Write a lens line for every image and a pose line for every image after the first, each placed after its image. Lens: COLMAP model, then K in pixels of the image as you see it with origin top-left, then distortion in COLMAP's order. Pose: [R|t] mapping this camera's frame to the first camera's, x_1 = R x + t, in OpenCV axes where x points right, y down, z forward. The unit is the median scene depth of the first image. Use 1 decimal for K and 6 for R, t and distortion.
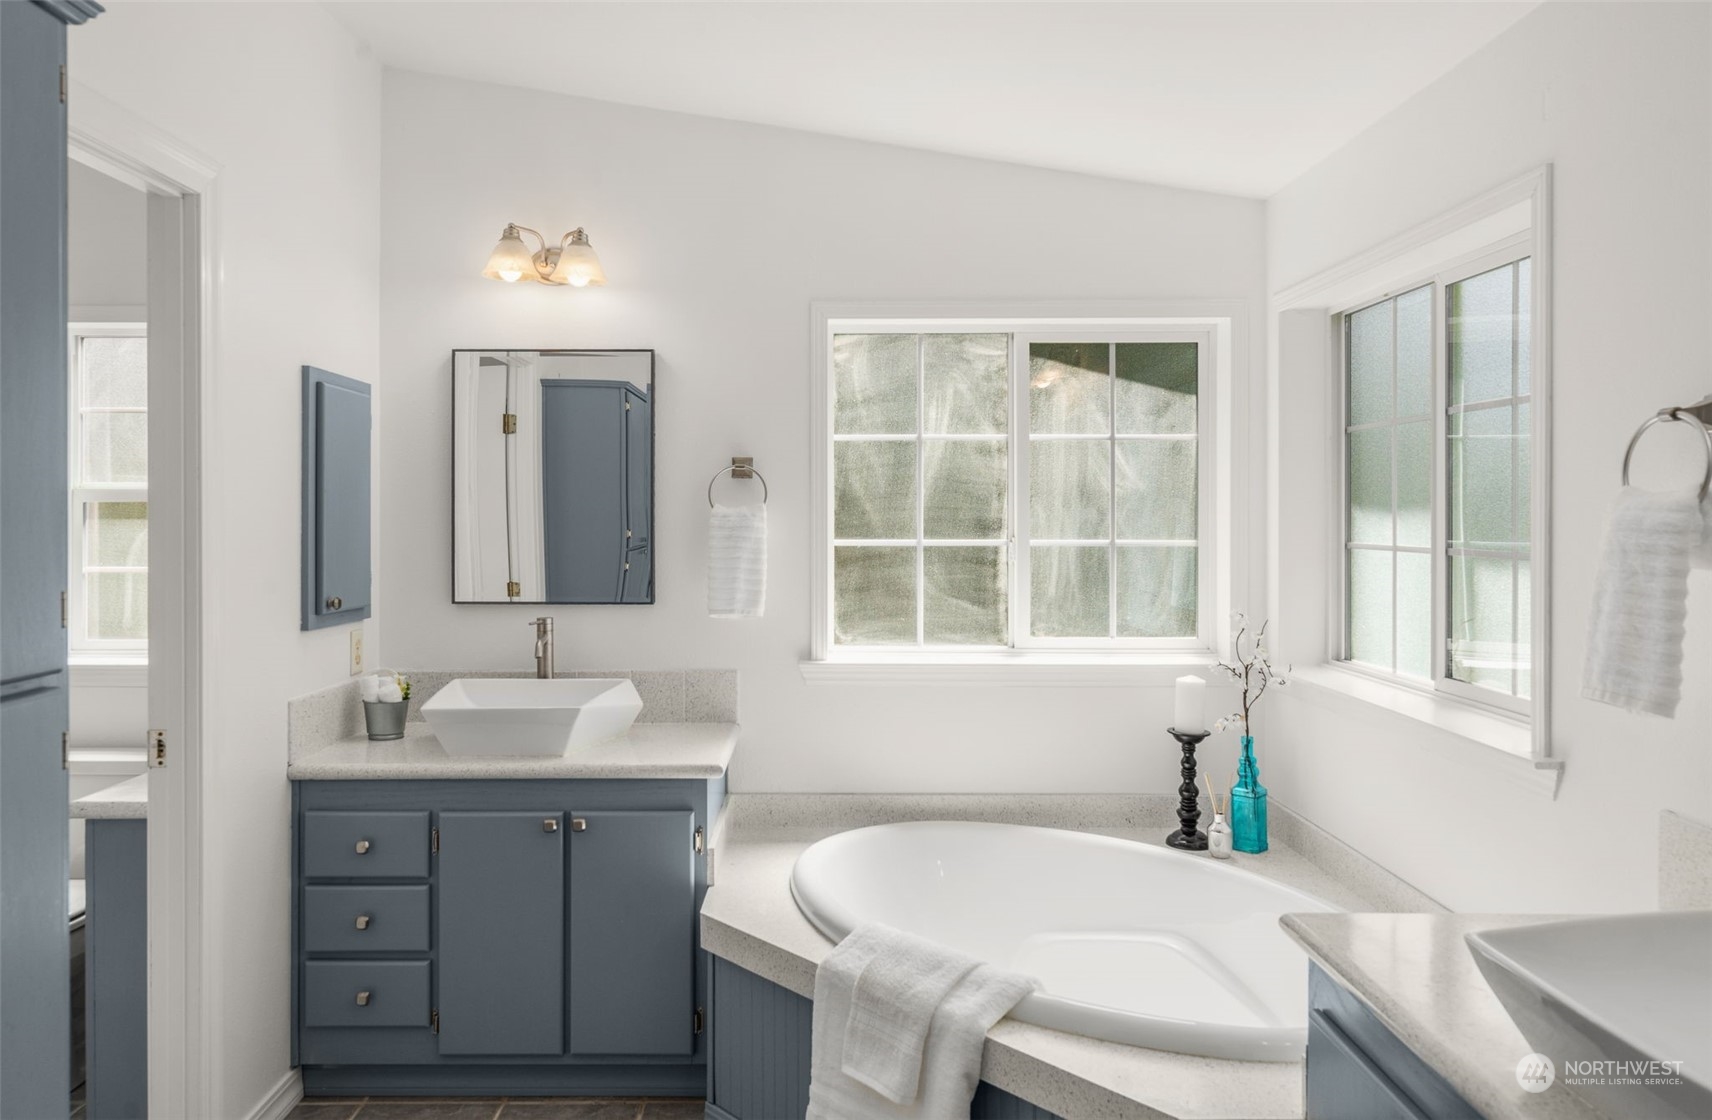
lens RADIAL K [[1182.6, 0, 851.1], [0, 1182.6, 519.4], [0, 0, 1]] dist [-0.000314, -0.000621]
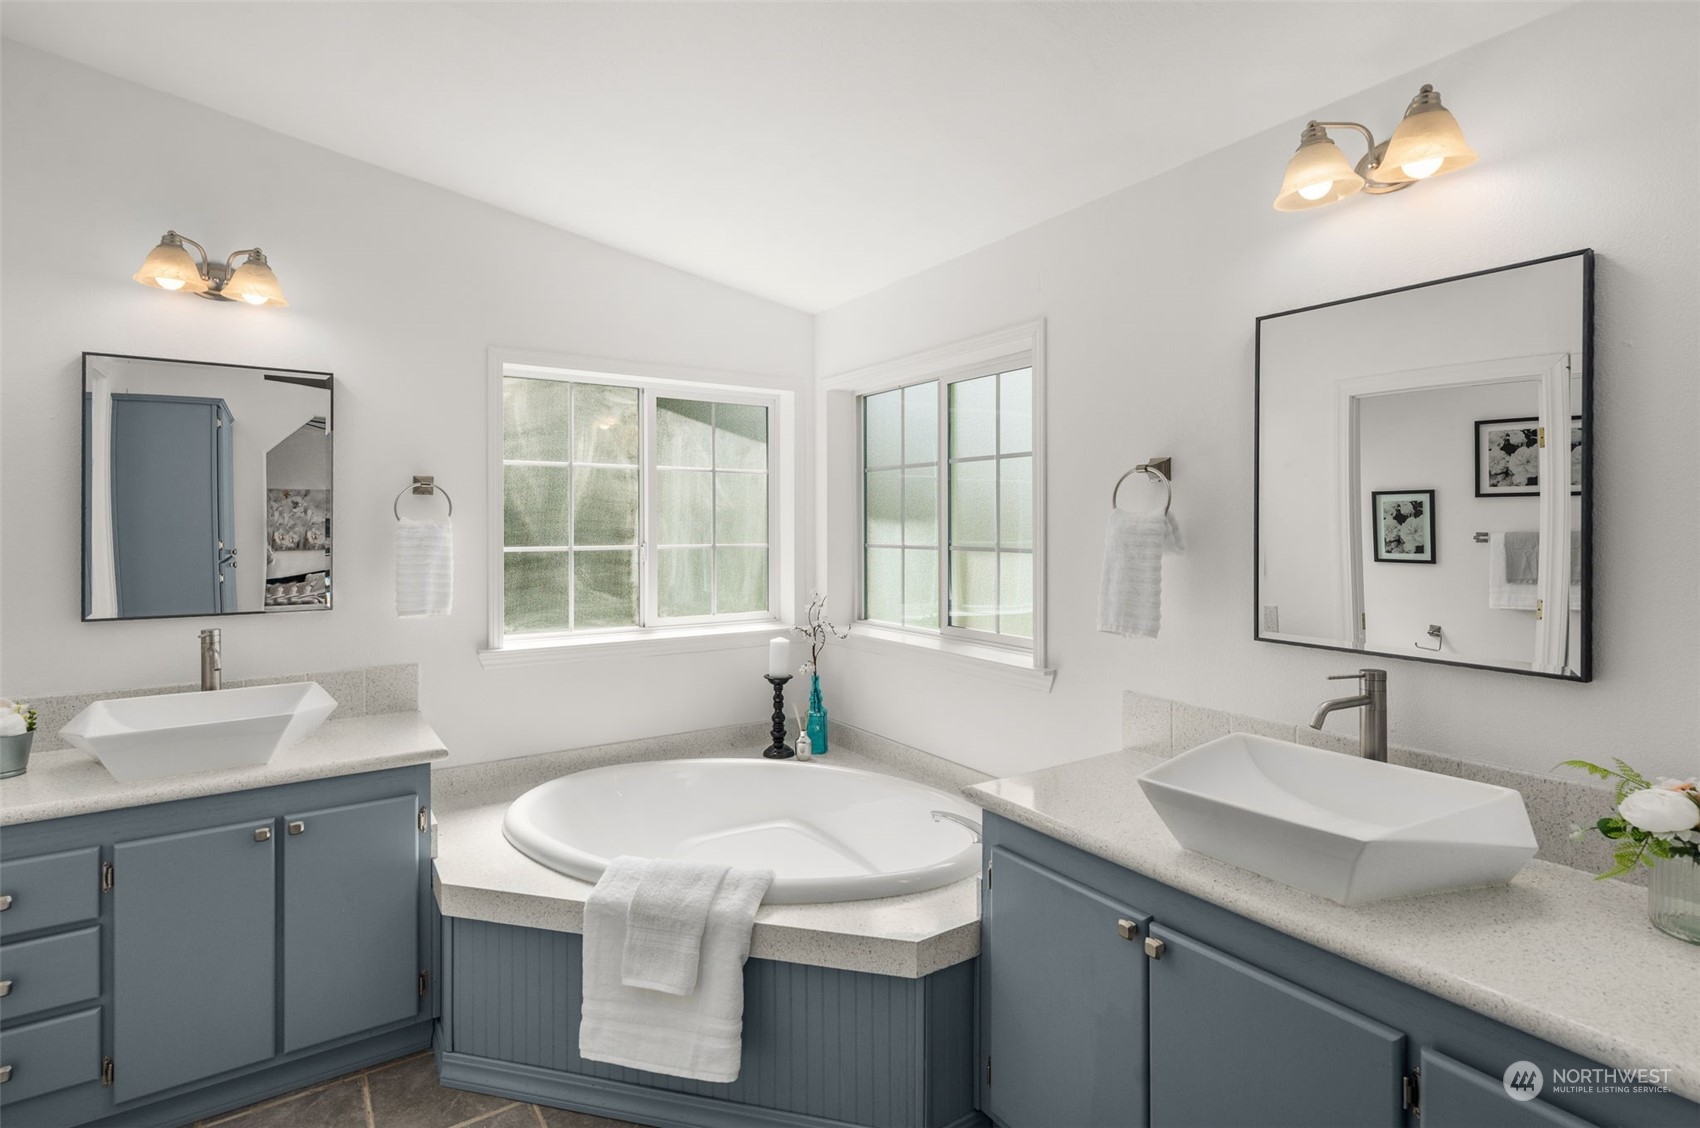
lens RADIAL K [[827.1, 0, 849.7], [0, 827.1, 525.3], [0, 0, 1]] dist [0.000933, -0.000738]
pose [[0.829734, -0.001750, 0.558156, -0.206910], [0.004667, 0.999982, -0.003802, -0.000114], [-0.558139, 0.005759, 0.829728, 0.116778]]
